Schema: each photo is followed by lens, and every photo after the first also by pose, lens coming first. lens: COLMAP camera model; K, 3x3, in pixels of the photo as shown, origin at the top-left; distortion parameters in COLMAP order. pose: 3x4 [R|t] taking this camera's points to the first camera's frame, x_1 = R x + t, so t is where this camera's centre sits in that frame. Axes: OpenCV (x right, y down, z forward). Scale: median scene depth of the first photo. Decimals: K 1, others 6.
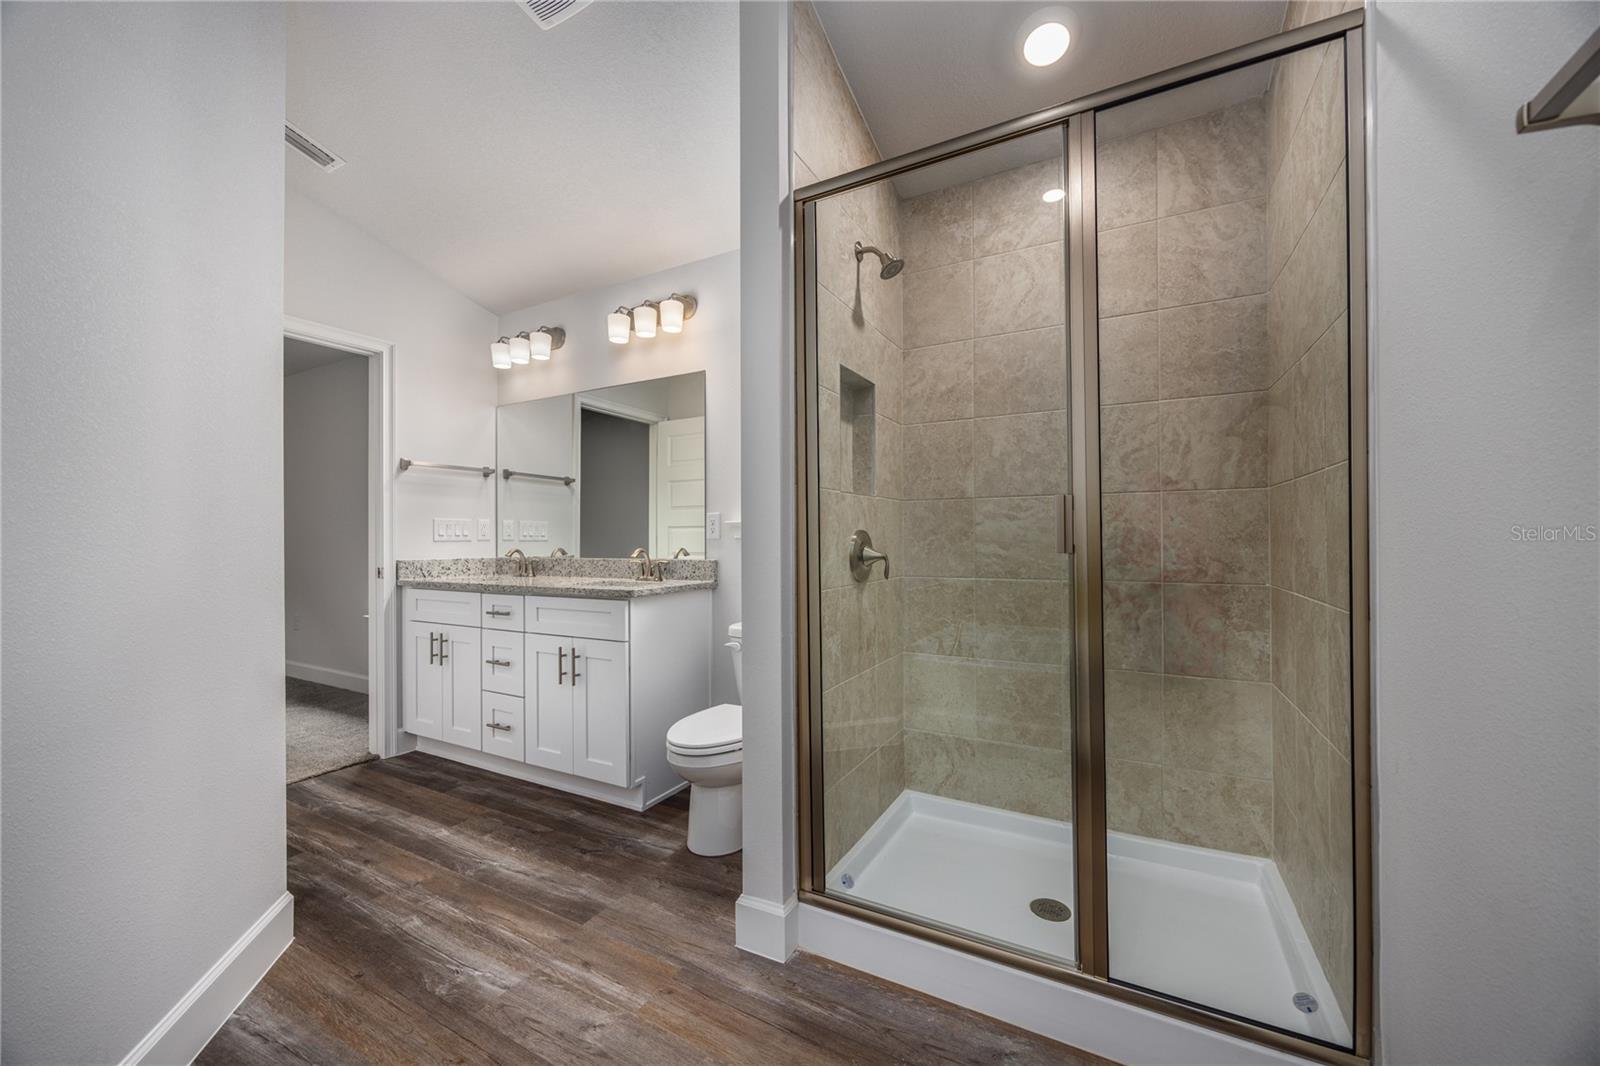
lens RADIAL K [[613.9, 0, 805.5], [0, 613.9, 538.7], [0, 0, 1]] dist [0.002771, 0.000099]
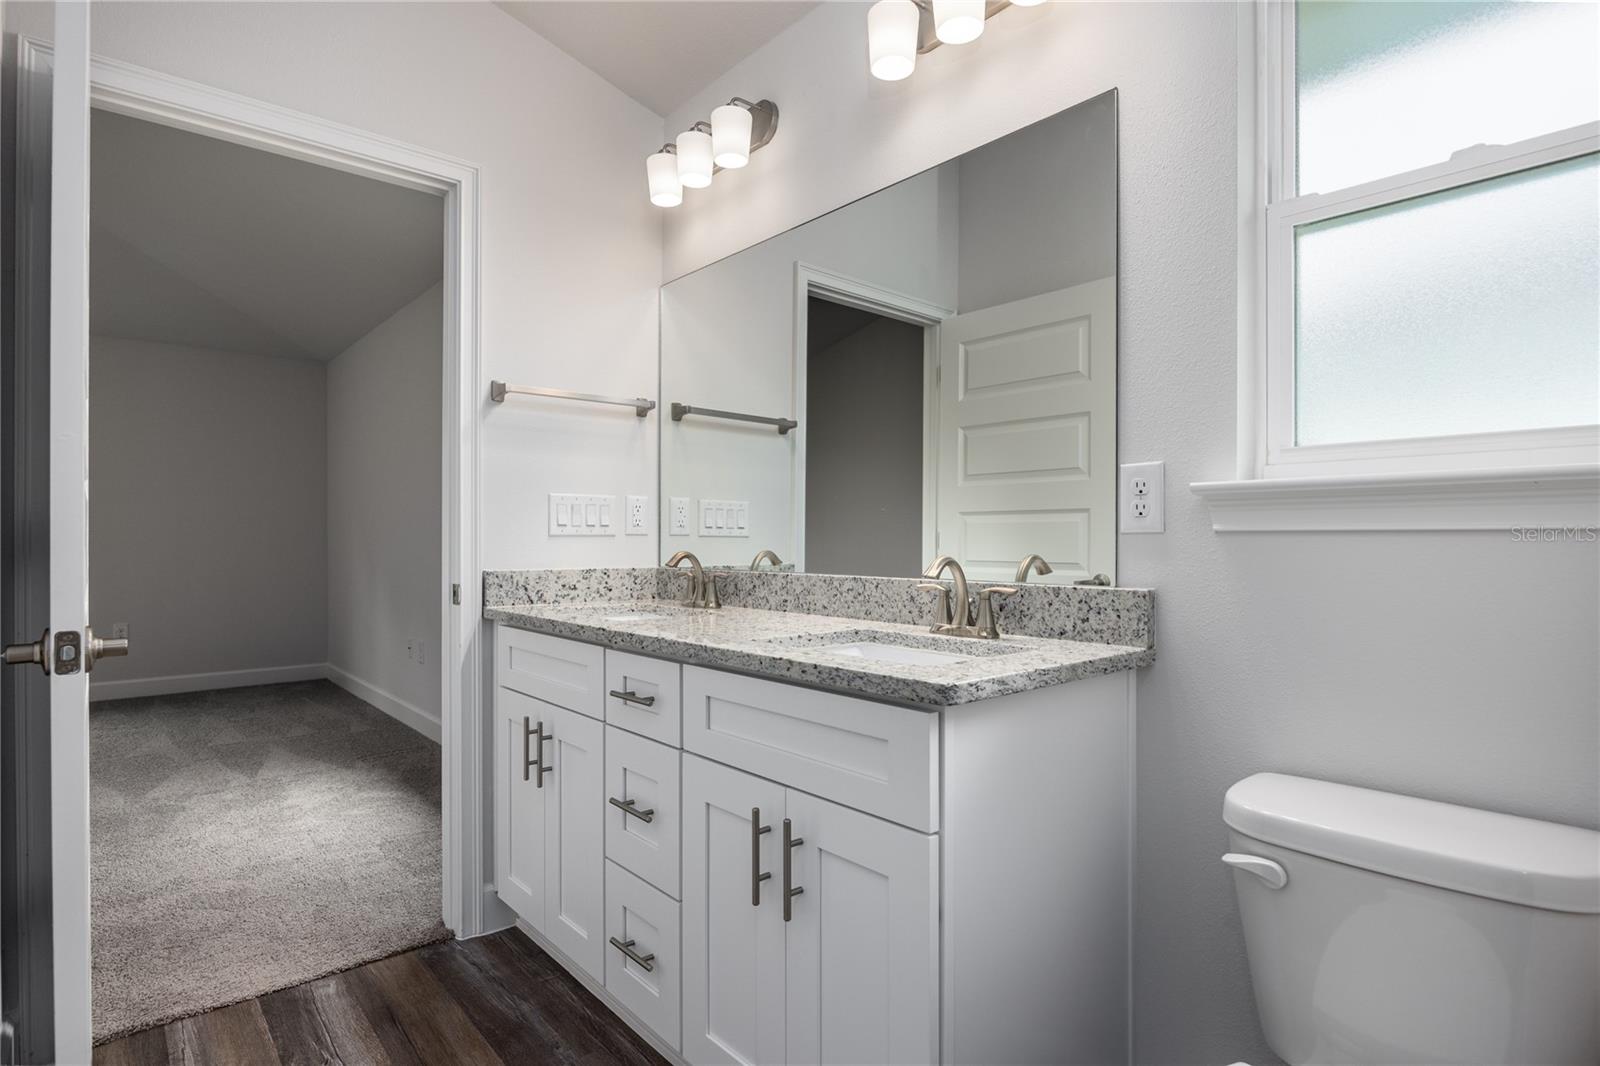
lens RADIAL K [[824.9, 0, 800.4], [0, 824.9, 536.4], [0, 0, 1]] dist [-0.000507, -0.000045]
pose [[0.936746, 0.005003, -0.349973, -0.155312], [-0.005111, 0.999987, 0.000613, 0.003161], [0.349971, 0.001214, 0.936760, 0.422788]]
